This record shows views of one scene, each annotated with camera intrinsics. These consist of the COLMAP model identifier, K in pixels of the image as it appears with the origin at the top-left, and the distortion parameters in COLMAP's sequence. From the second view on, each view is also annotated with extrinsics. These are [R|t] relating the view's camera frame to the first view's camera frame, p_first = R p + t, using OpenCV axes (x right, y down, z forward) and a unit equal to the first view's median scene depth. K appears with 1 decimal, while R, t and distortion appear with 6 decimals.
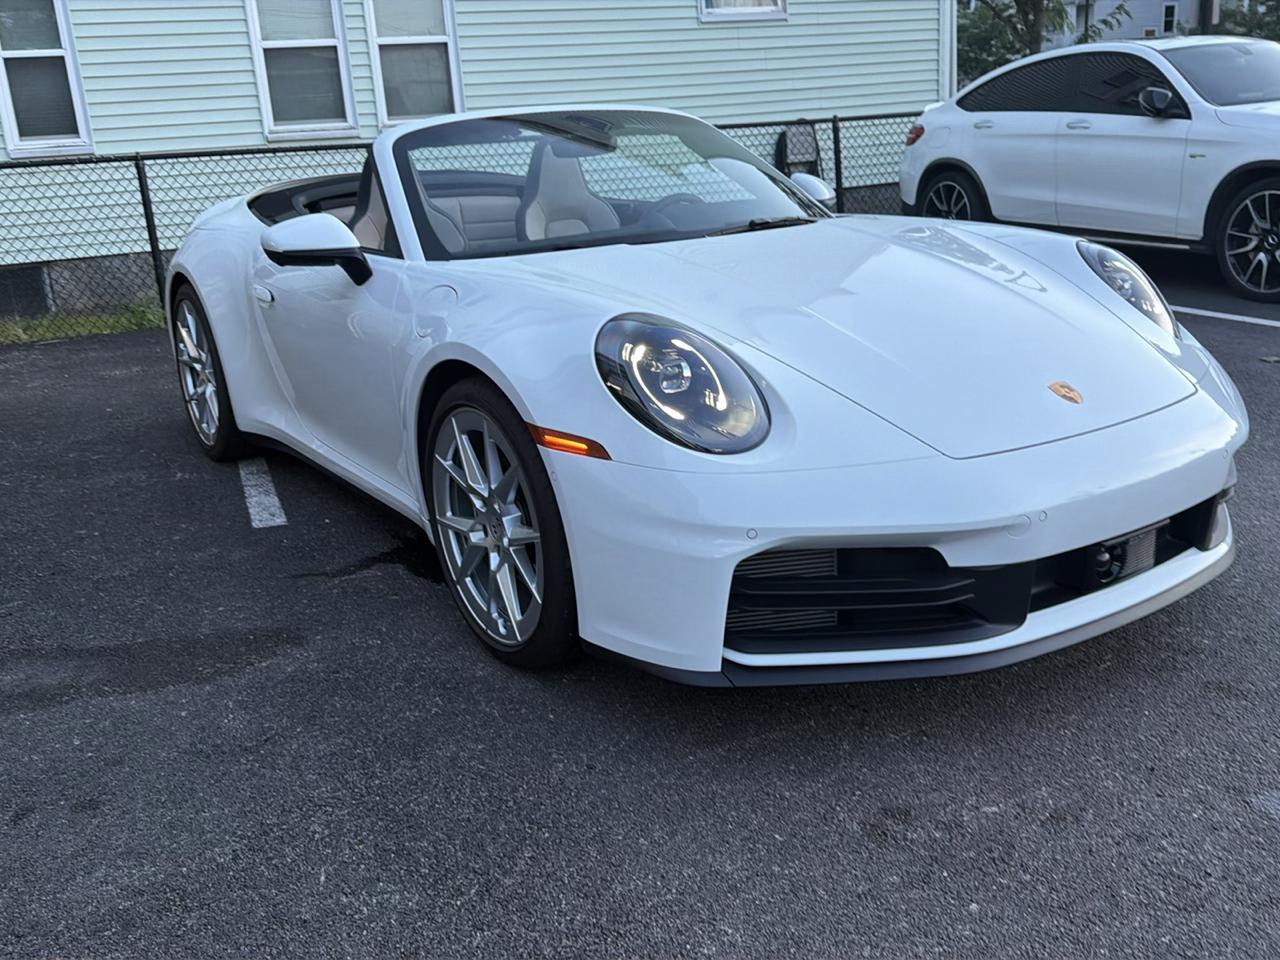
lens RADIAL K [[1132.8, 0, 640.0], [0, 1132.8, 480.0], [0, 0, 1]] dist [0.088301, -0.189654]
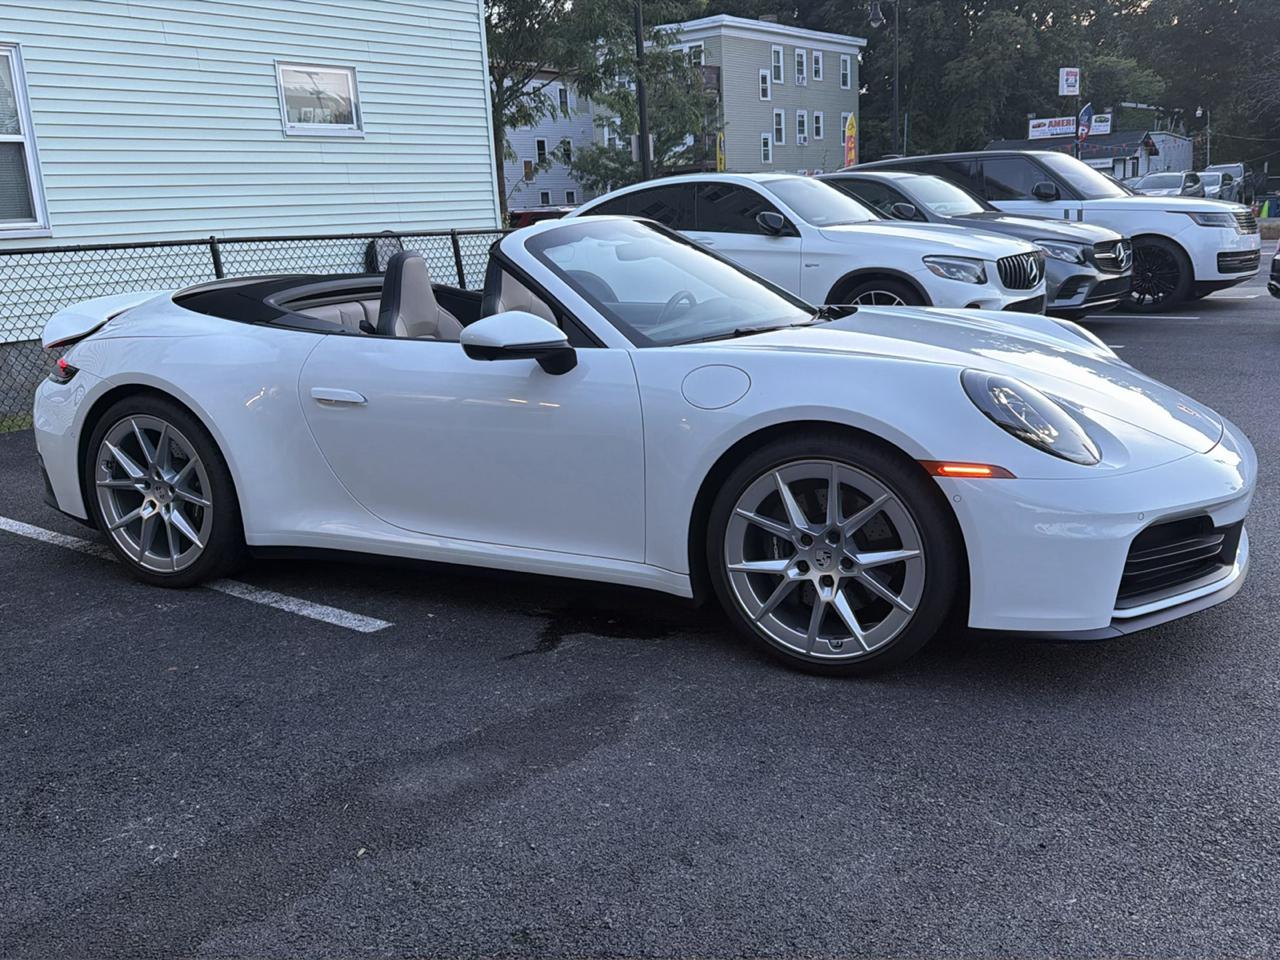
lens RADIAL K [[1127.7, 0, 640.0], [0, 1127.7, 480.0], [0, 0, 1]] dist [0.123745, -0.233566]
pose [[0.870493, -0.089654, 0.483946, -0.326228], [0.134757, 0.989111, -0.059154, 0.001154], [-0.473373, 0.116709, 0.873096, 0.018315]]
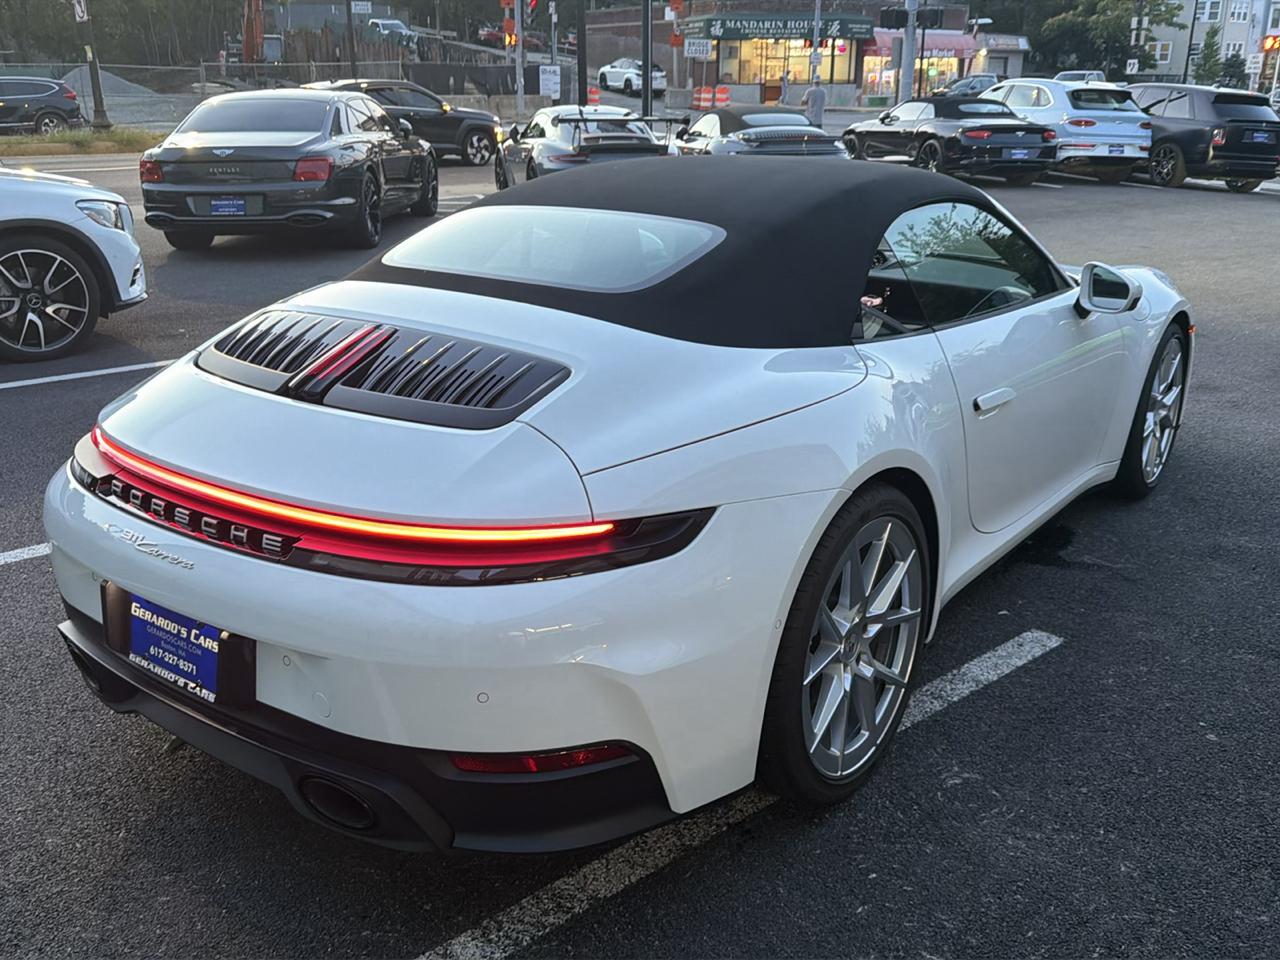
lens RADIAL K [[1129.4, 0, 627.7], [0, 1129.4, 483.5], [0, 0, 1]] dist [0.155451, -0.340521]
pose [[-0.298382, -0.253549, 0.920153, -0.559188], [0.294964, 0.892381, 0.341545, -0.255116], [-0.907725, 0.373323, -0.191482, 0.786228]]
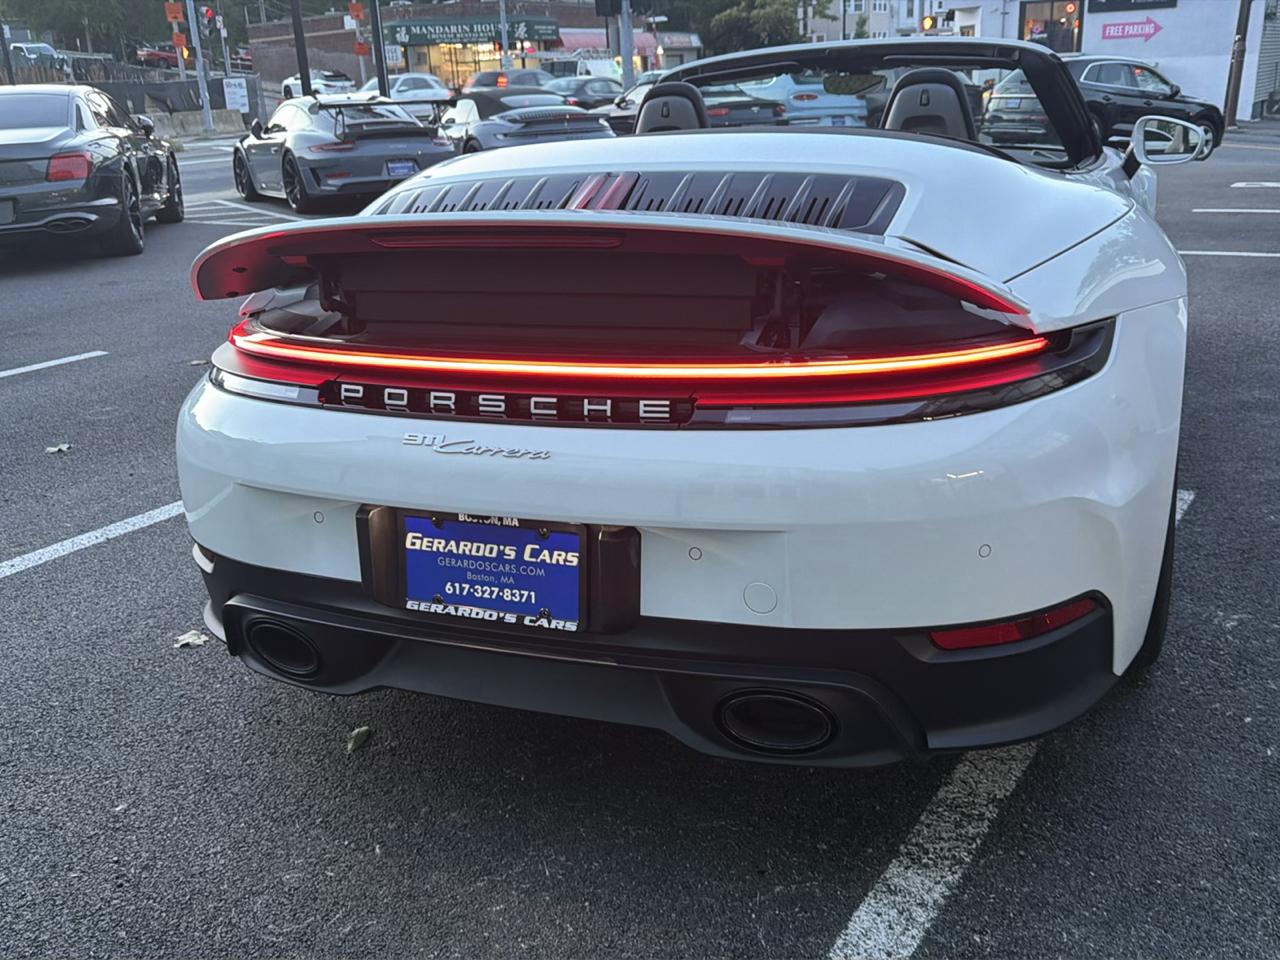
lens RADIAL K [[1154.8, 0, 602.5], [0, 1154.8, 481.8], [0, 0, 1]] dist [0.063166, -0.112057]
pose [[-0.515106, -0.190007, 0.835801, -0.455257], [0.325999, 0.858407, 0.396059, -0.250836], [-0.792711, 0.476483, -0.380228, 0.923407]]
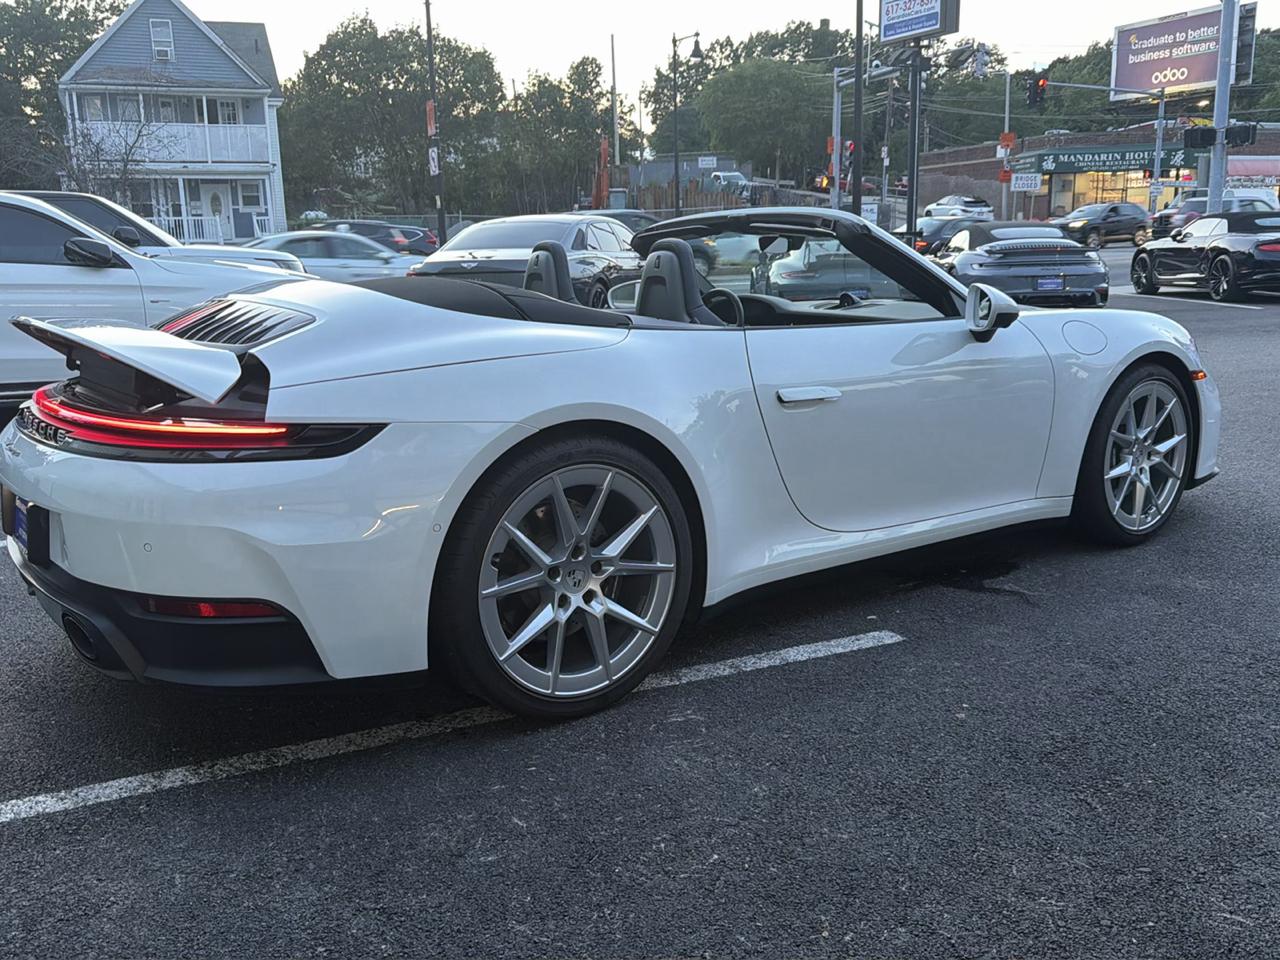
lens RADIAL K [[1128.8, 0, 640.0], [0, 1128.8, 480.0], [0, 0, 1]] dist [0.141151, -0.271348]
pose [[-0.024257, -0.147582, 0.988752, -0.657081], [0.314830, 0.937590, 0.147670, -0.149499], [-0.948838, 0.314871, 0.023721, 0.626857]]
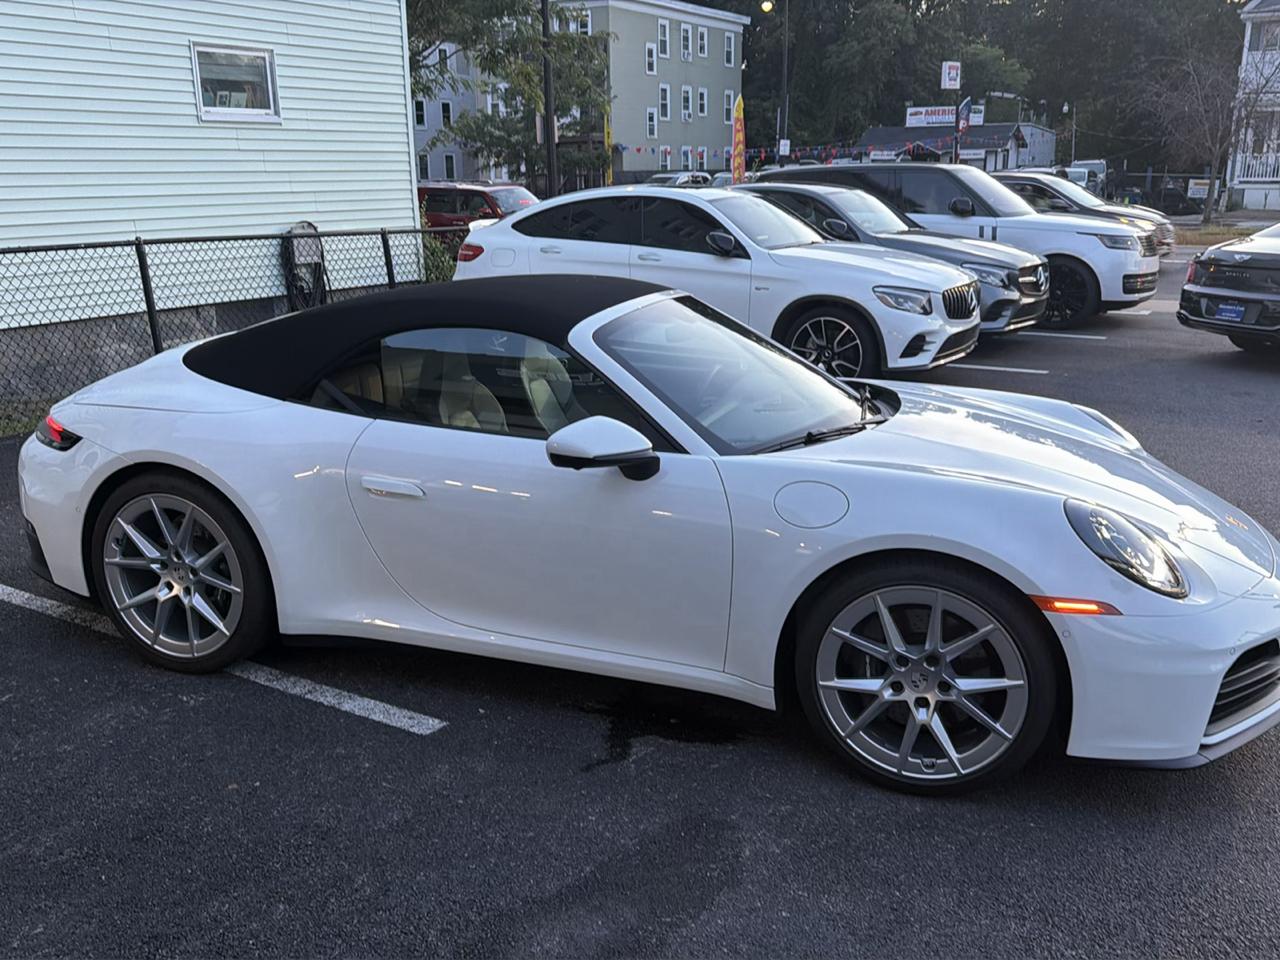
lens RADIAL K [[1132.0, 0, 640.0], [0, 1132.0, 480.0], [0, 0, 1]] dist [0.107930, -0.191369]
pose [[0.811599, -0.092732, 0.576808, -0.394301], [0.125689, 0.991917, -0.017384, -0.070189], [-0.570534, 0.086607, 0.816695, 0.063827]]
